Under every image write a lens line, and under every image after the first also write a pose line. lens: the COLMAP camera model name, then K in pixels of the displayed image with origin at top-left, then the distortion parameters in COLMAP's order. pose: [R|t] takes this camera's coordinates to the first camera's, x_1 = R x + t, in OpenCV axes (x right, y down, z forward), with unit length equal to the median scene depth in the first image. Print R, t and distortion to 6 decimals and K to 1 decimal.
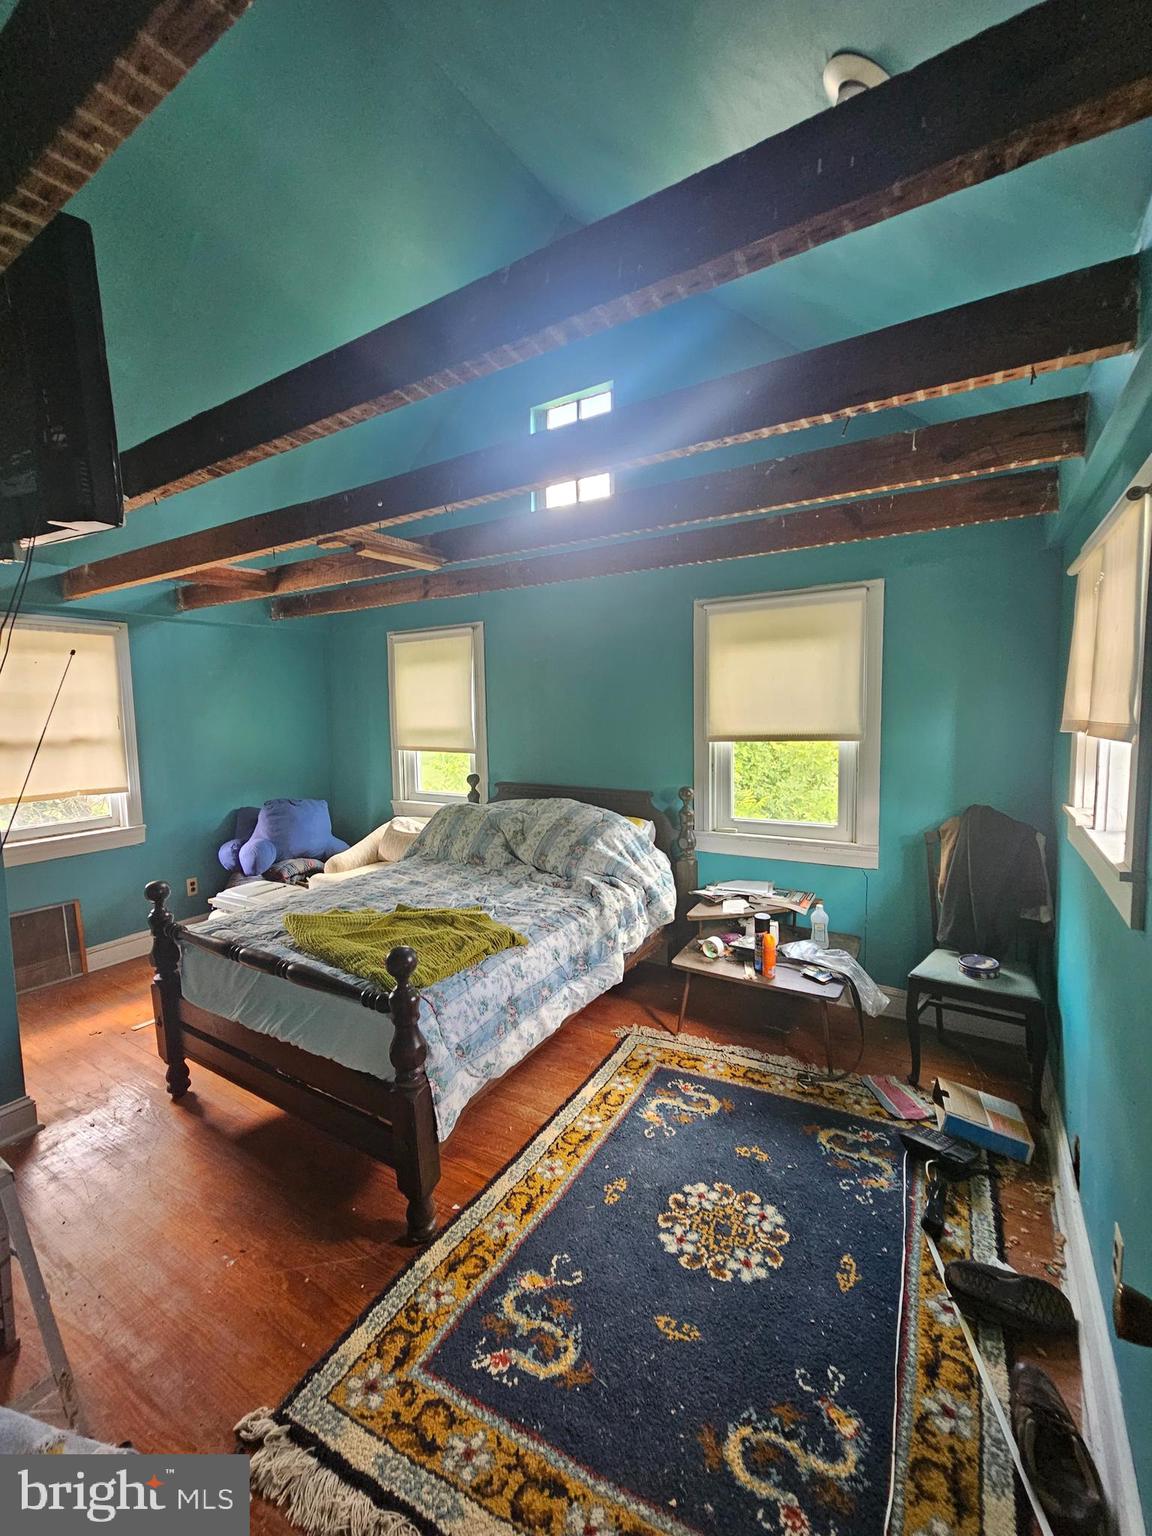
lens RADIAL K [[631.1, 0, 566.6], [0, 631.1, 764.3], [0, 0, 1]] dist [-0.001897, -0.000023]
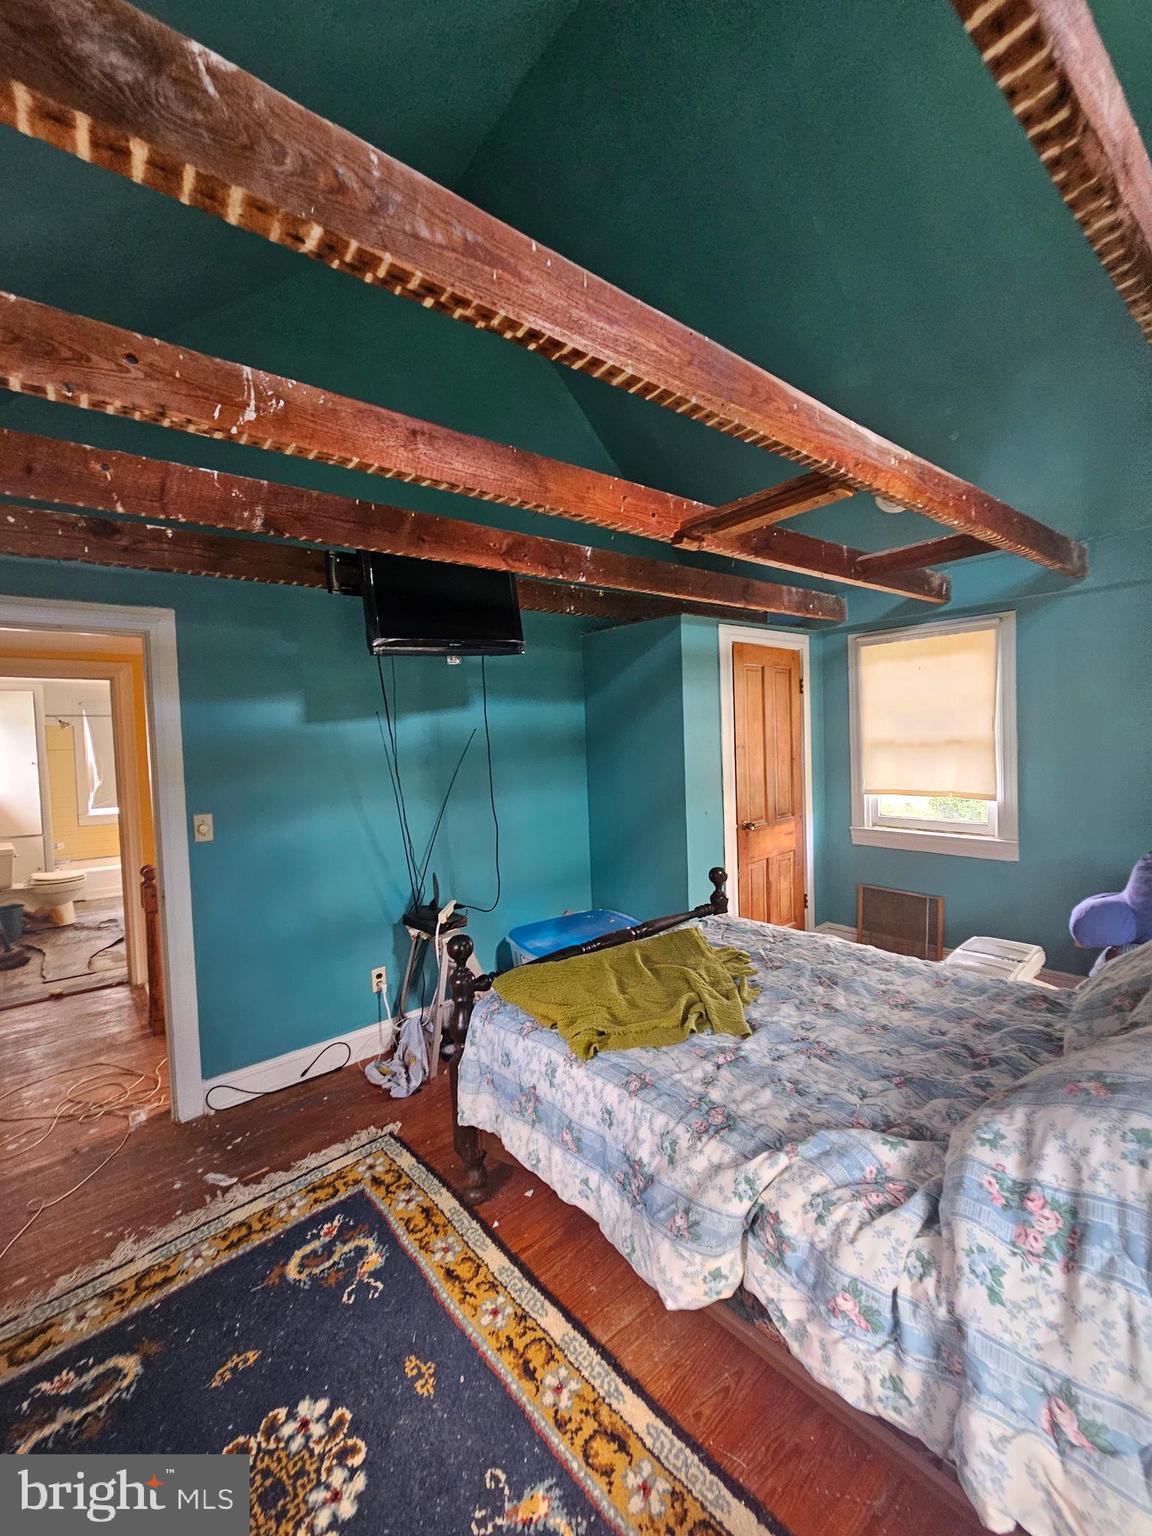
lens RADIAL K [[631.1, 0, 566.6], [0, 631.1, 764.3], [0, 0, 1]] dist [-0.001897, -0.000023]
pose [[-0.317775, 0.079549, -0.944823, 0.562938], [-0.041306, 0.994367, 0.097613, -0.113630], [0.947266, 0.070046, -0.312699, 1.120447]]
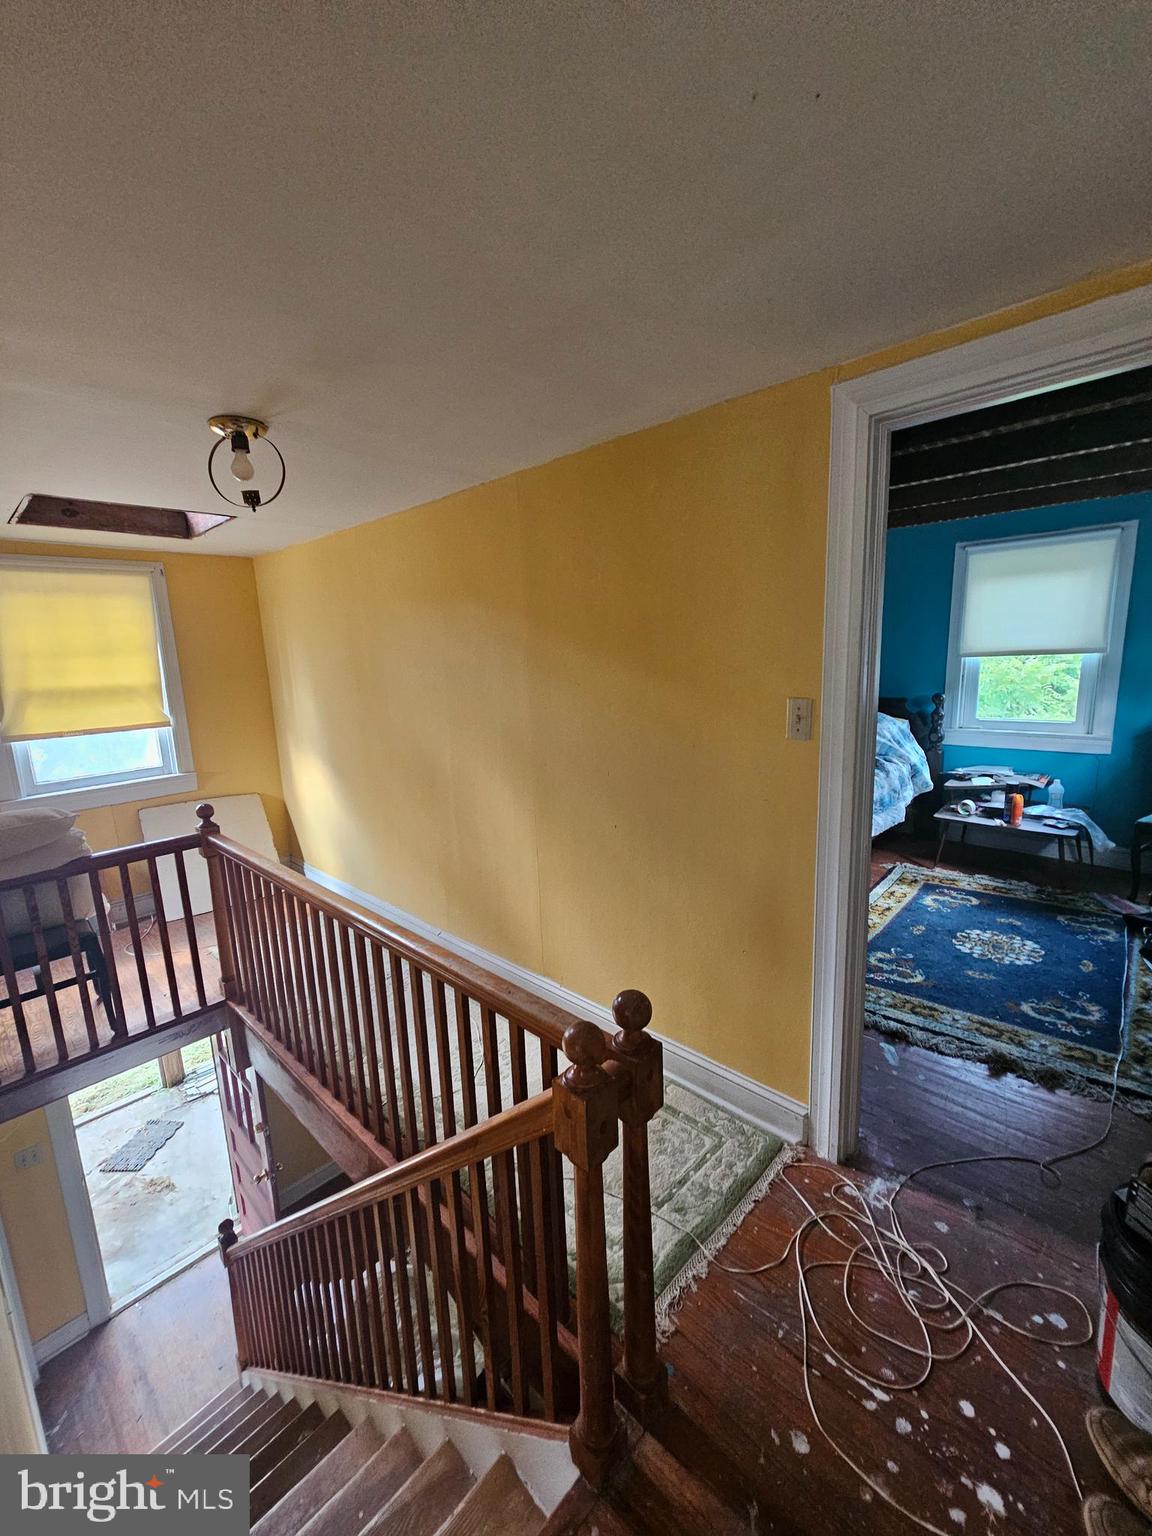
lens RADIAL K [[631.1, 0, 566.6], [0, 631.1, 764.3], [0, 0, 1]] dist [-0.001897, -0.000023]
pose [[0.976928, 0.025529, -0.212038, -0.395098], [-0.003664, 0.994687, 0.102878, 0.071483], [0.213538, -0.099728, 0.971831, -0.610874]]
